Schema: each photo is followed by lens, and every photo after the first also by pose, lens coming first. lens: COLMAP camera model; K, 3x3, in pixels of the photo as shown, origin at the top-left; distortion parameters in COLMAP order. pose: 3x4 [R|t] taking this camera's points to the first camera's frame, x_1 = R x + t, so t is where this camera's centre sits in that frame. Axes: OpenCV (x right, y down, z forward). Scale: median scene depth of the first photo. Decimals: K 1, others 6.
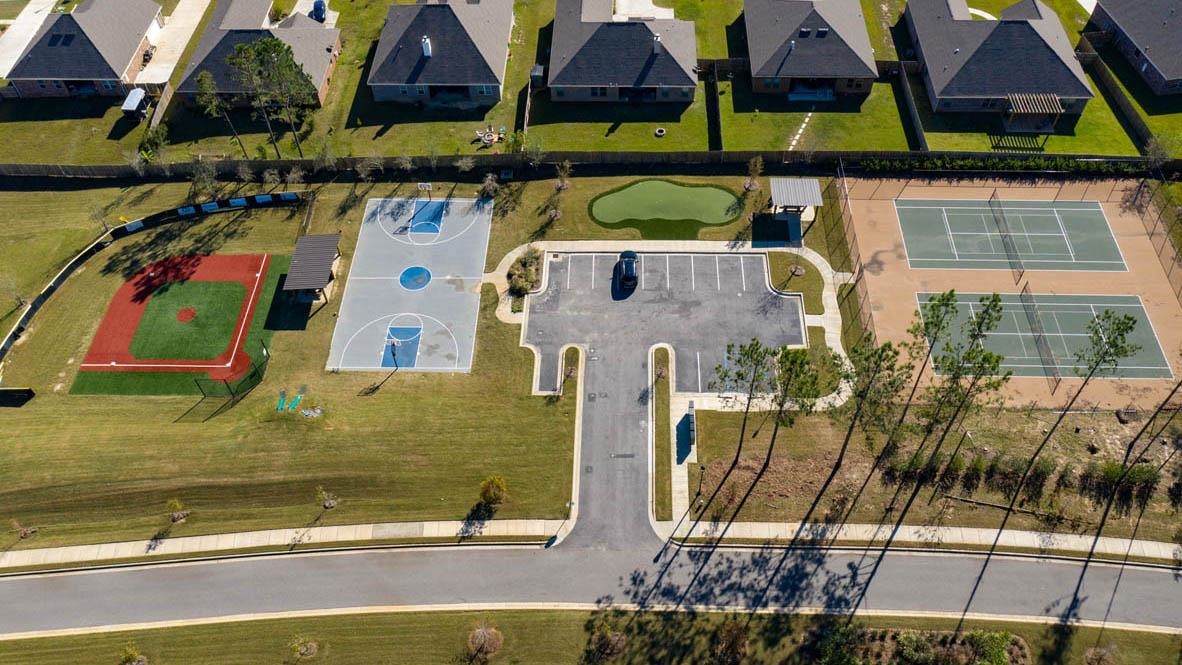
lens RADIAL K [[918.3, 0, 591.6], [0, 918.3, 341.7], [0, 0, 1]] dist [-0.014981, 0.001782]
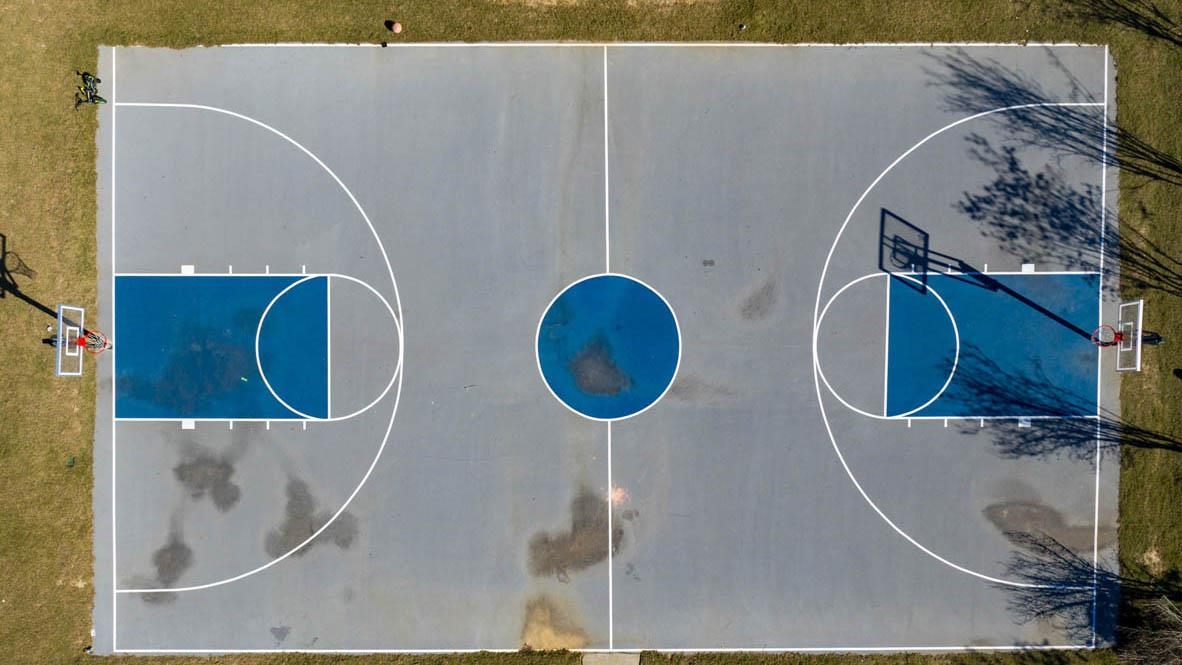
lens RADIAL K [[918.3, 0, 594.5], [0, 918.3, 331.0], [0, 0, 1]] dist [-0.014981, 0.001782]
pose [[0.035931, 0.999203, 0.017382, -0.209294], [-0.796994, 0.018157, 0.603714, -0.210592], [0.602918, -0.035545, 0.797011, 0.859641]]
